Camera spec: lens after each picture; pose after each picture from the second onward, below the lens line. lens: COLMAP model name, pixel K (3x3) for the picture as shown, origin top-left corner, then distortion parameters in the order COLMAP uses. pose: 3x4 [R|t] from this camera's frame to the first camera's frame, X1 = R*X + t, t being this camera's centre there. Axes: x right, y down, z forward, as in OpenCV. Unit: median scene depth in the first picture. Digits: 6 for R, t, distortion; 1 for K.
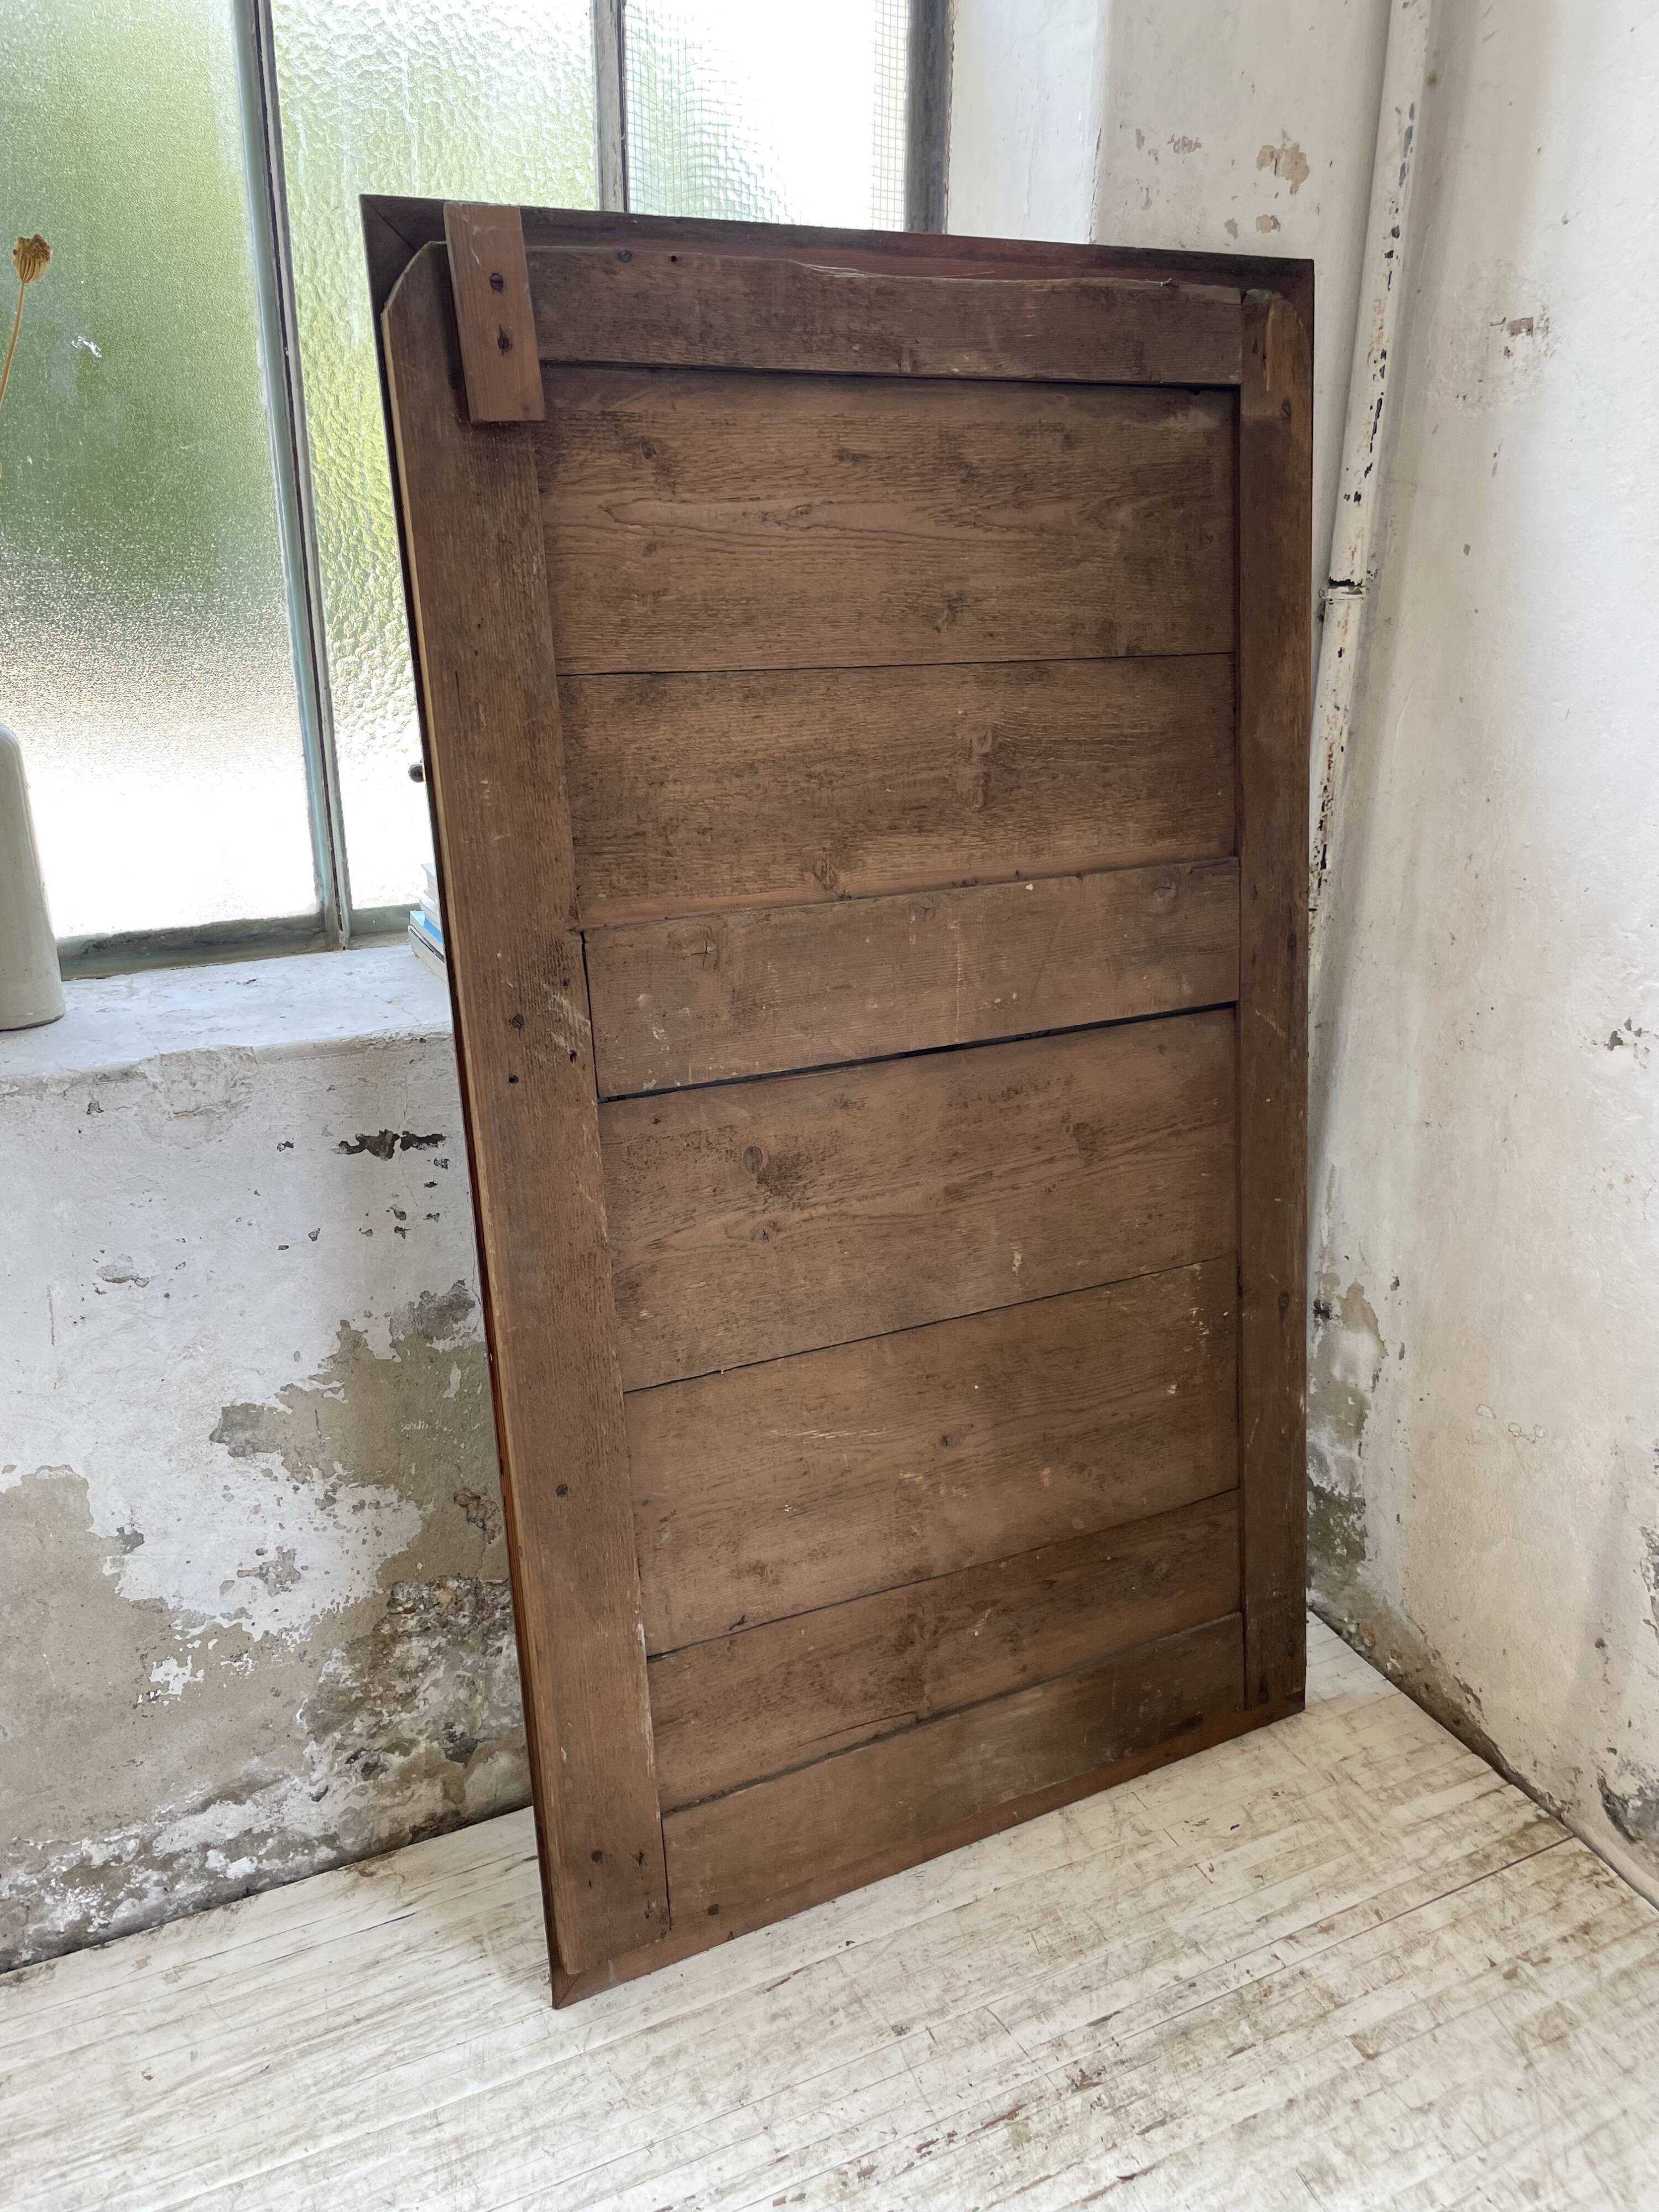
lens RADIAL K [[1693.3, 0, 821.8], [0, 1693.3, 1095.1], [0, 0, 1]] dist [0.063275, -0.086613]
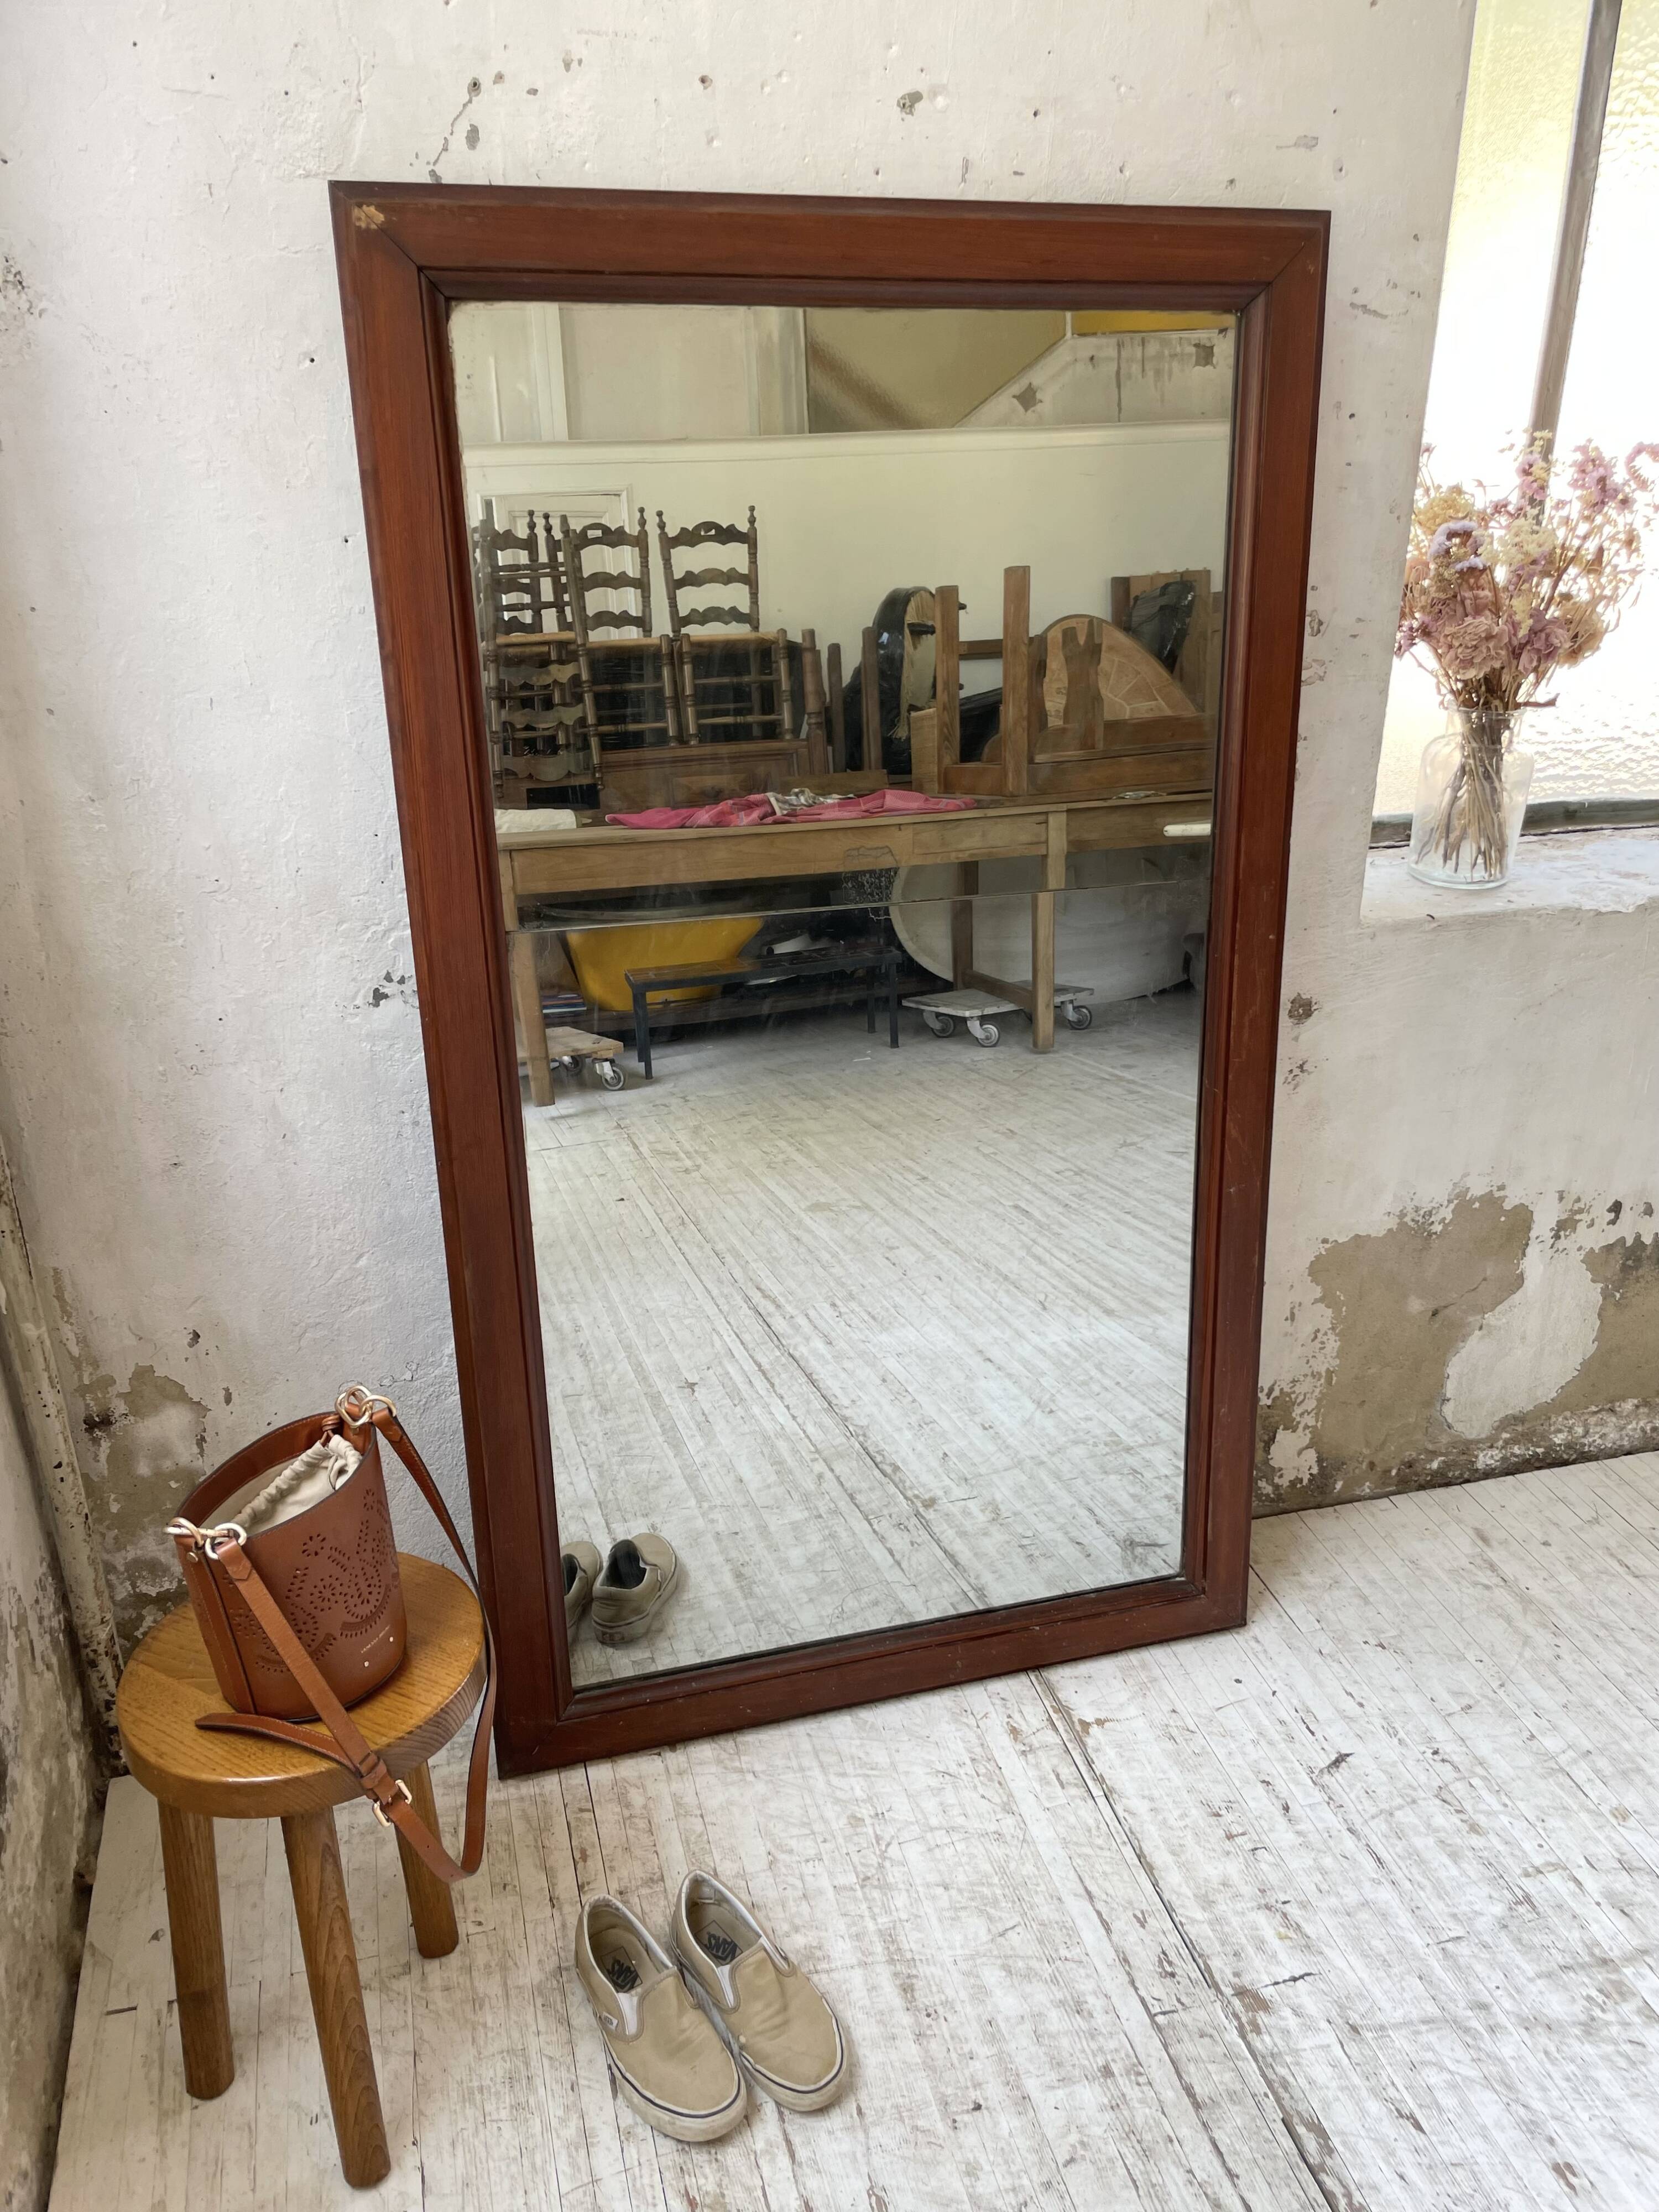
lens RADIAL K [[1685.4, 0, 836.6], [0, 1685.4, 1119.6], [0, 0, 1]] dist [0.077293, -0.108823]
pose [[0.174124, -0.411129, 0.894793, -0.440654], [0.337763, 0.878484, 0.337908, -0.218054], [-0.924985, 0.243389, 0.291829, 0.448960]]
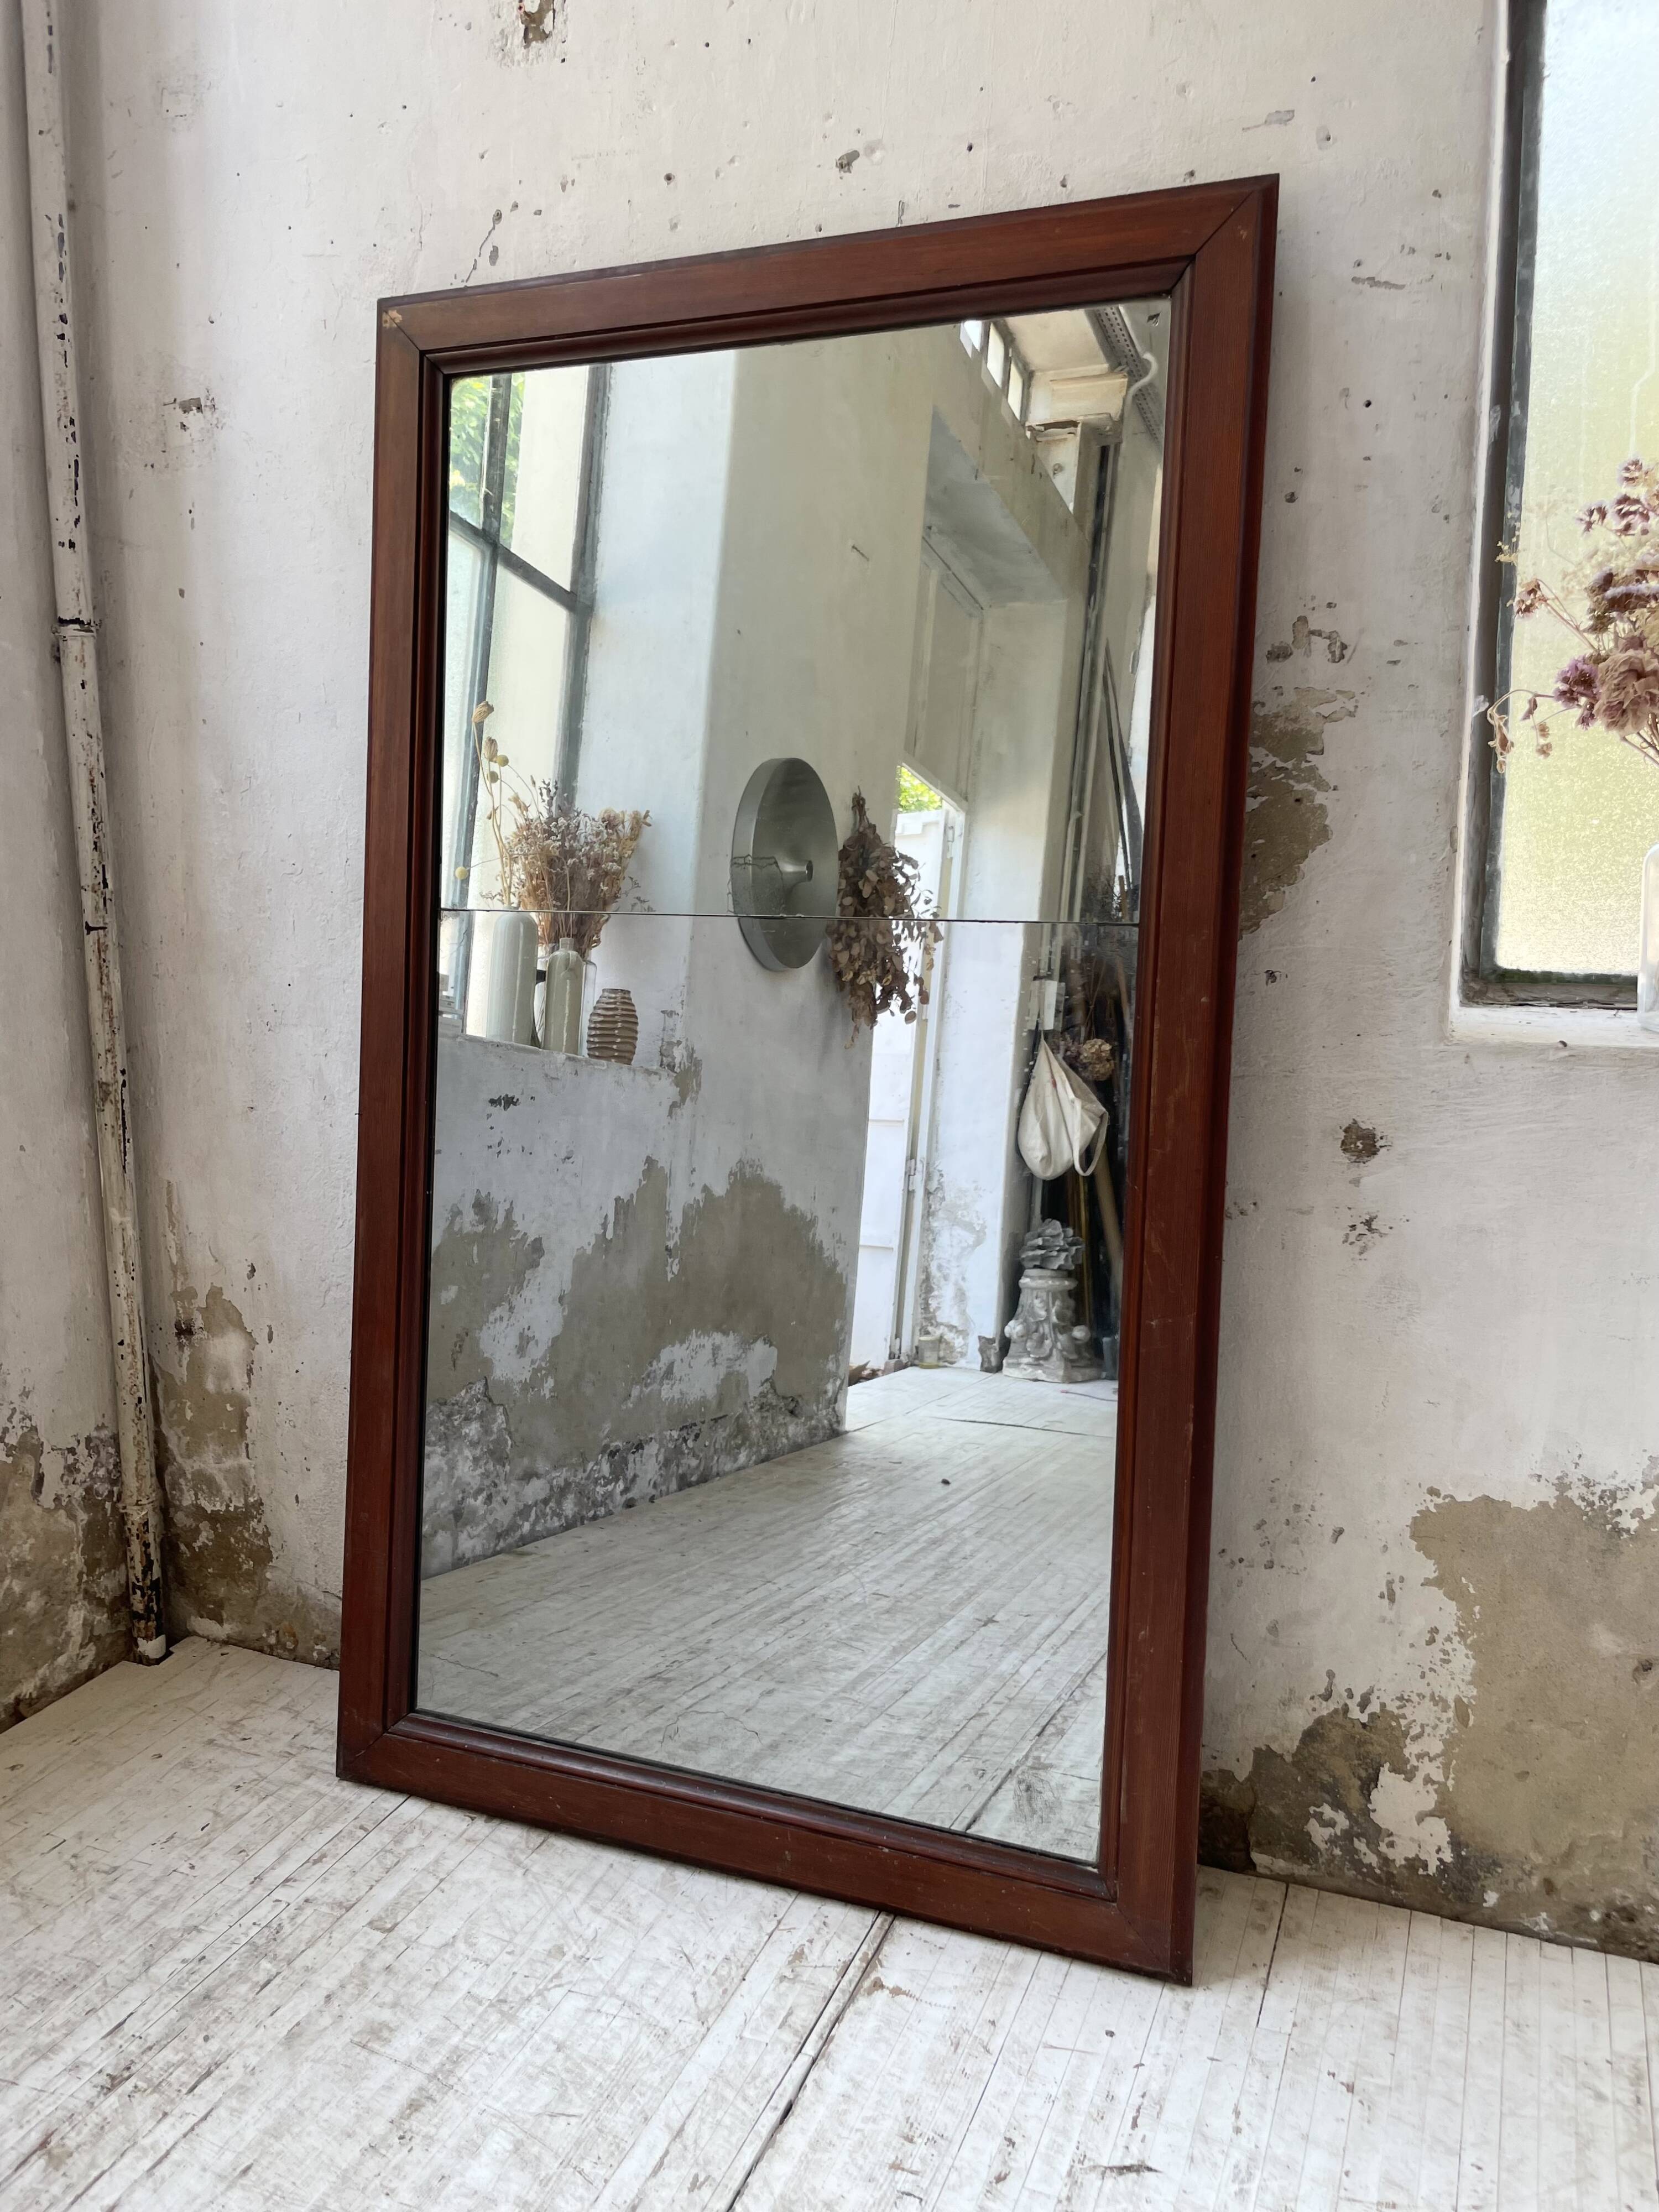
lens RADIAL K [[1685.4, 0, 830.2], [0, 1685.4, 1087.5], [0, 0, 1]] dist [0.077293, -0.108823]
pose [[0.738001, -0.112741, 0.665314, -0.101958], [0.241206, 0.964880, -0.104054, 0.231110], [-0.630217, 0.237269, 0.739276, -0.038364]]
